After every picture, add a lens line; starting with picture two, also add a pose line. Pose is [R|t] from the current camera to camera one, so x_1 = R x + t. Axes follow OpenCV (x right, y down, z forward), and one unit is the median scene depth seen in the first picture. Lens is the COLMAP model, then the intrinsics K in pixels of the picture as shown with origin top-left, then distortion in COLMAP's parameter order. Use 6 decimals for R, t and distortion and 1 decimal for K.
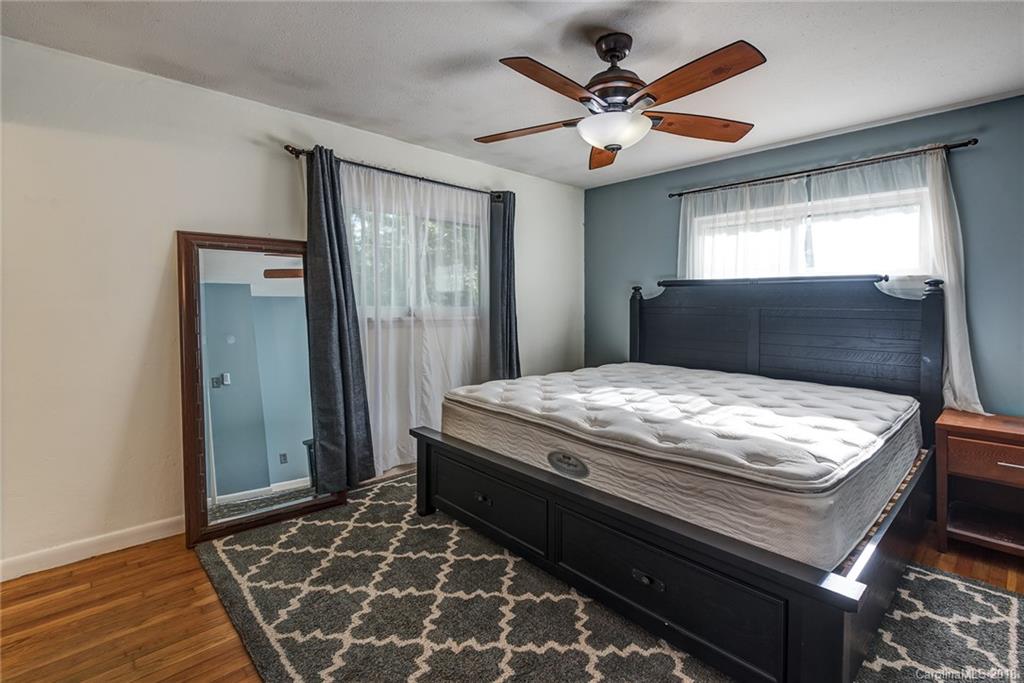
lens RADIAL K [[473.8, 0, 529.5], [0, 473.8, 317.5], [0, 0, 1]] dist [0.000933, -0.001025]
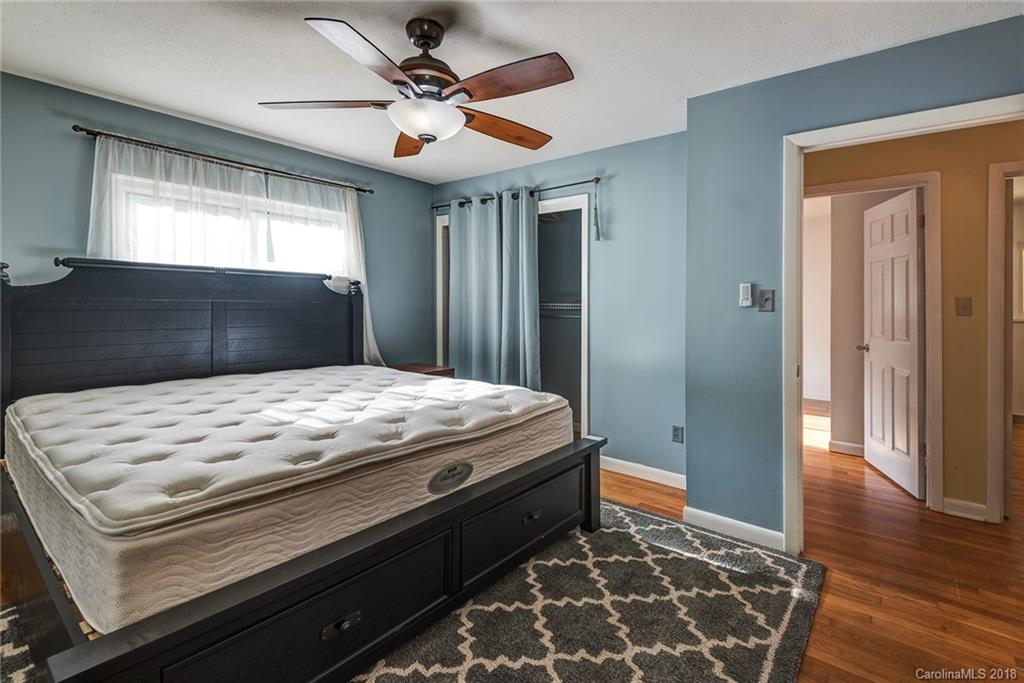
lens RADIAL K [[472.1, 0, 508.8], [0, 472.1, 297.3], [0, 0, 1]] dist [-0.001441, -0.000454]
pose [[-0.116816, 0.002322, 0.993151, -0.597324], [0.016179, 0.999869, -0.000434, -0.022894], [-0.993022, 0.016017, -0.116838, 0.714541]]
